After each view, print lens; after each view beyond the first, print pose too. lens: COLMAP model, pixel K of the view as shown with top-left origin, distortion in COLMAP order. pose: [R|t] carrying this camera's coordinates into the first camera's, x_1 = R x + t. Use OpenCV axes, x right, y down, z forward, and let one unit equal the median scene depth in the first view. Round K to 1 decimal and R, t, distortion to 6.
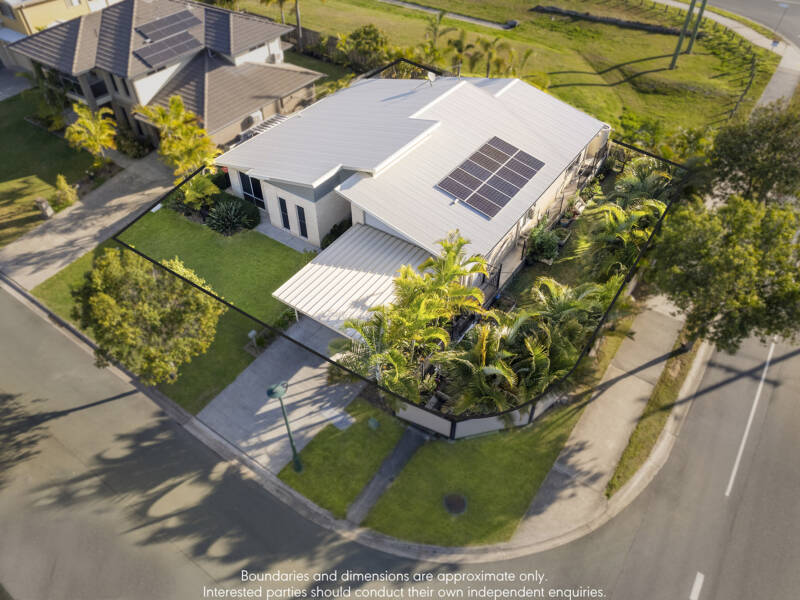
lens RADIAL K [[572.6, 0, 400.0], [0, 572.6, 300.0], [0, 0, 1]] dist [-0.004310, 0.000347]
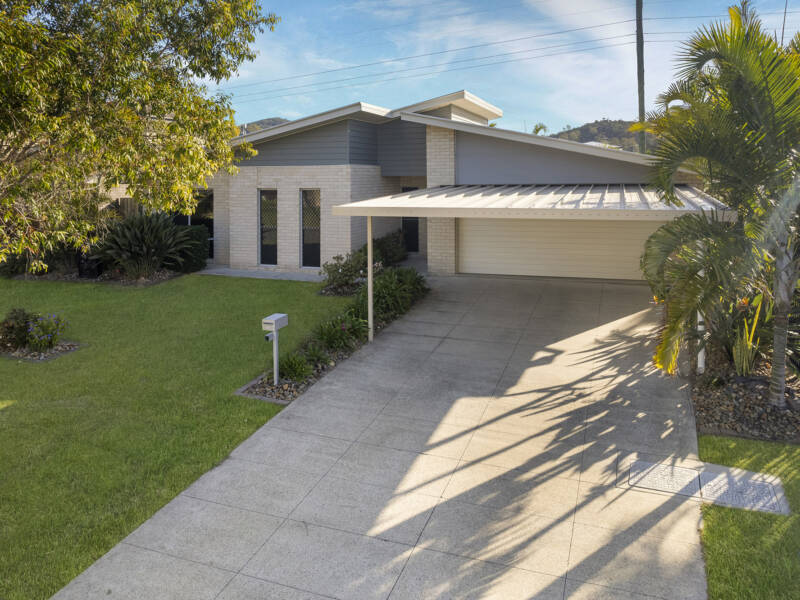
lens RADIAL K [[572.6, 0, 400.0], [0, 572.6, 300.0], [0, 0, 1]] dist [-0.004310, 0.000347]
pose [[0.956111, -0.040207, 0.290232, -0.281637], [0.206121, 0.796295, -0.568708, 0.237855], [-0.208244, 0.603571, 0.769634, 0.742016]]
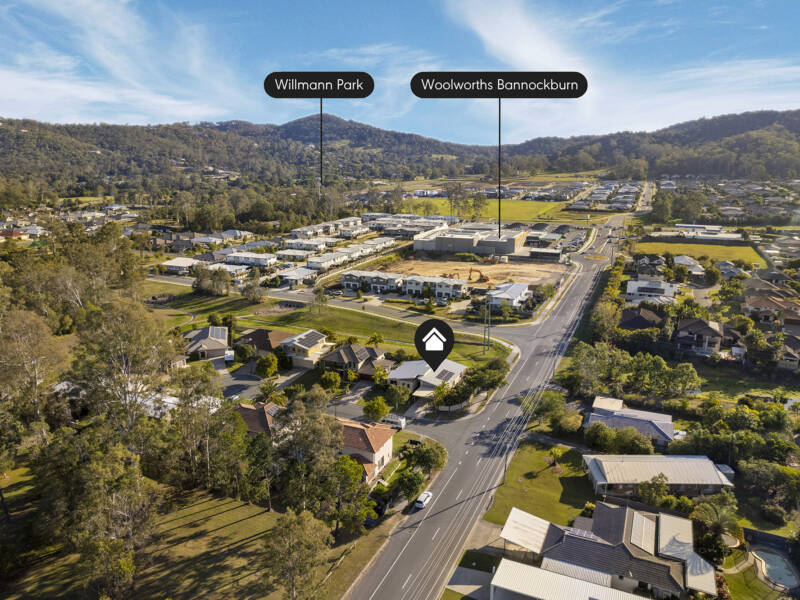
lens RADIAL K [[572.6, 0, 400.0], [0, 572.6, 300.0], [0, 0, 1]] dist [-0.004310, 0.000347]
pose [[0.981350, -0.046161, 0.186606, -1.311286], [0.133043, 0.863781, -0.485986, 1.852373], [-0.138753, 0.501749, 0.853812, -4.107685]]
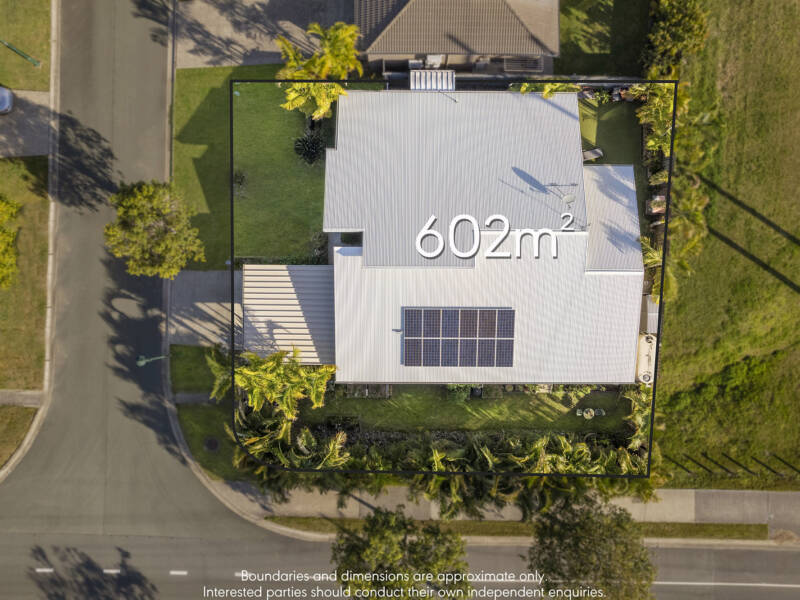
lens RADIAL K [[572.6, 0, 400.0], [0, 572.6, 300.0], [0, 0, 1]] dist [-0.004310, 0.000347]
pose [[0.568461, 0.822467, -0.019989, 0.076261], [-0.566230, 0.408754, 0.715754, -1.122914], [0.596855, -0.395560, 0.698066, 0.256449]]
